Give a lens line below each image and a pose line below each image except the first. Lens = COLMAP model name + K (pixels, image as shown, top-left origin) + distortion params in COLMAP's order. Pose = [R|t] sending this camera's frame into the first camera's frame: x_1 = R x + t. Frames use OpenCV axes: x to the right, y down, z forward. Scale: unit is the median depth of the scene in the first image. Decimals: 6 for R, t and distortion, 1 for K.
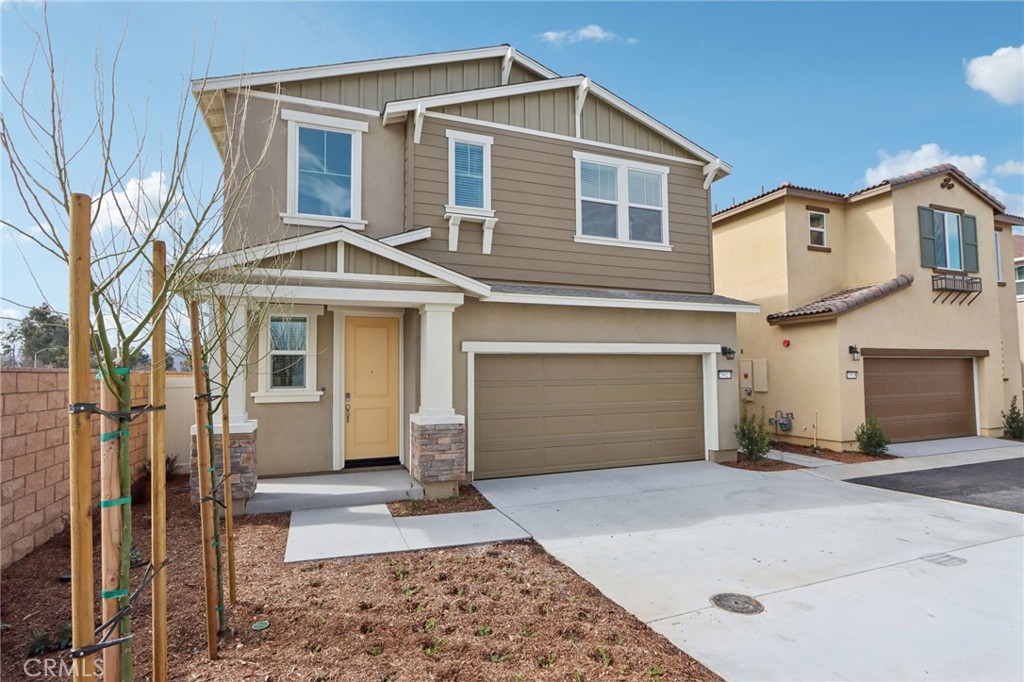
lens RADIAL K [[512.9, 0, 517.0], [0, 512.9, 349.3], [0, 0, 1]] dist [-0.008075, -0.000646]
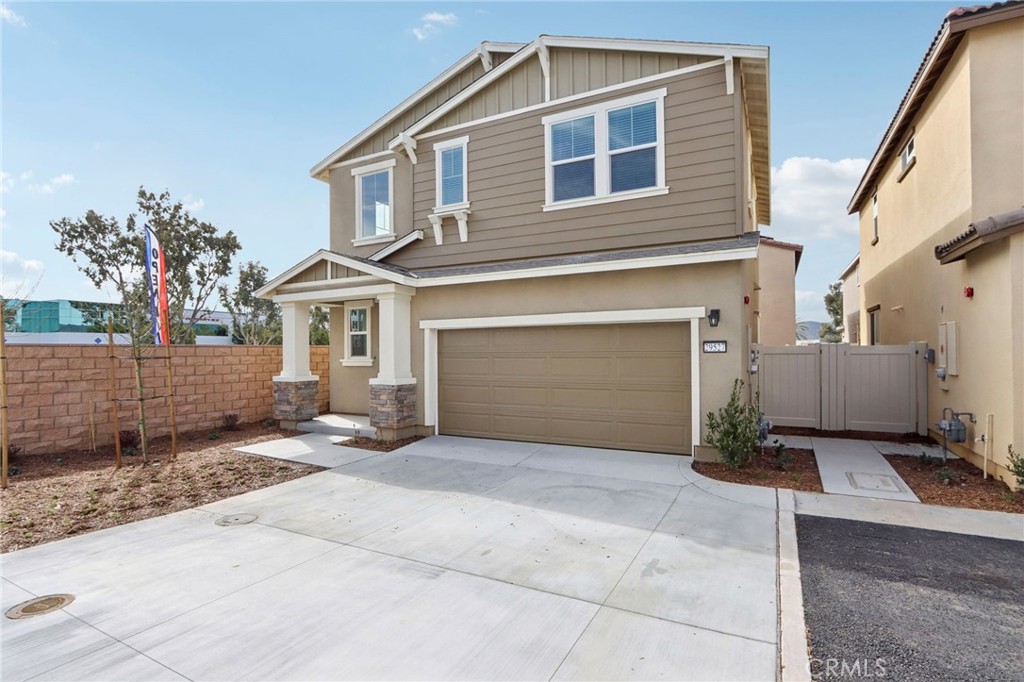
lens RADIAL K [[512.9, 0, 517.0], [0, 512.9, 349.3], [0, 0, 1]] dist [-0.008075, -0.000646]
pose [[0.648495, 0.002423, -0.761215, 0.888759], [0.040056, 0.998501, 0.037302, 0.015387], [0.760164, -0.054681, 0.647426, 0.335399]]
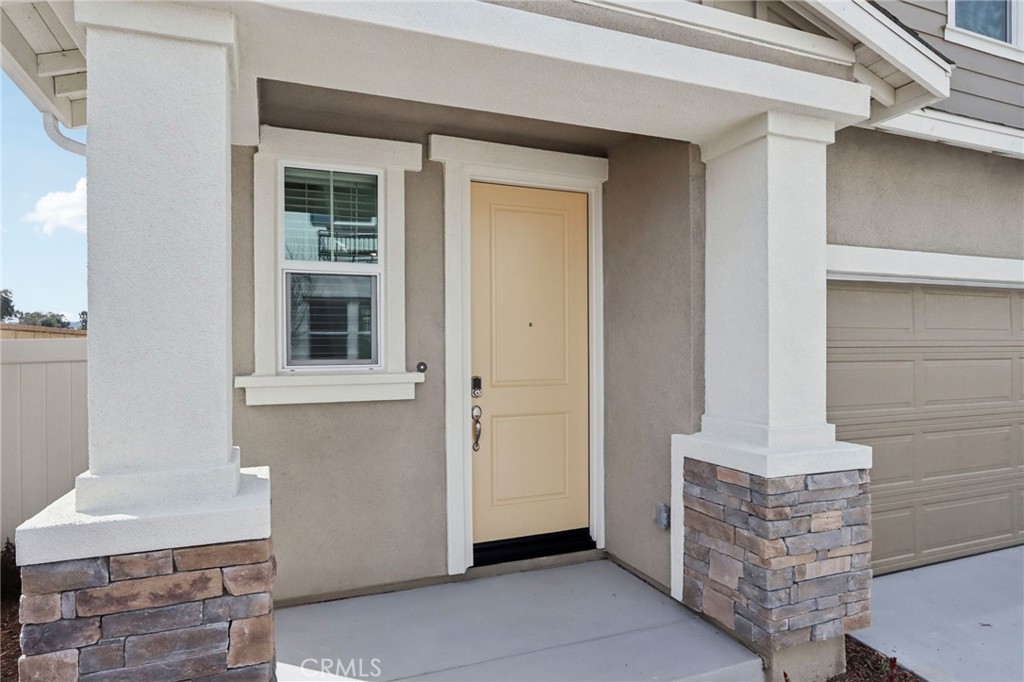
lens RADIAL K [[568.9, 0, 503.4], [0, 568.9, 345.7], [0, 0, 1]] dist [-0.014728, -0.000471]
pose [[0.999909, 0.000605, 0.013443, -0.292324], [-0.001205, 0.999004, 0.044605, 0.038388], [-0.013402, -0.044617, 0.998914, 0.519267]]
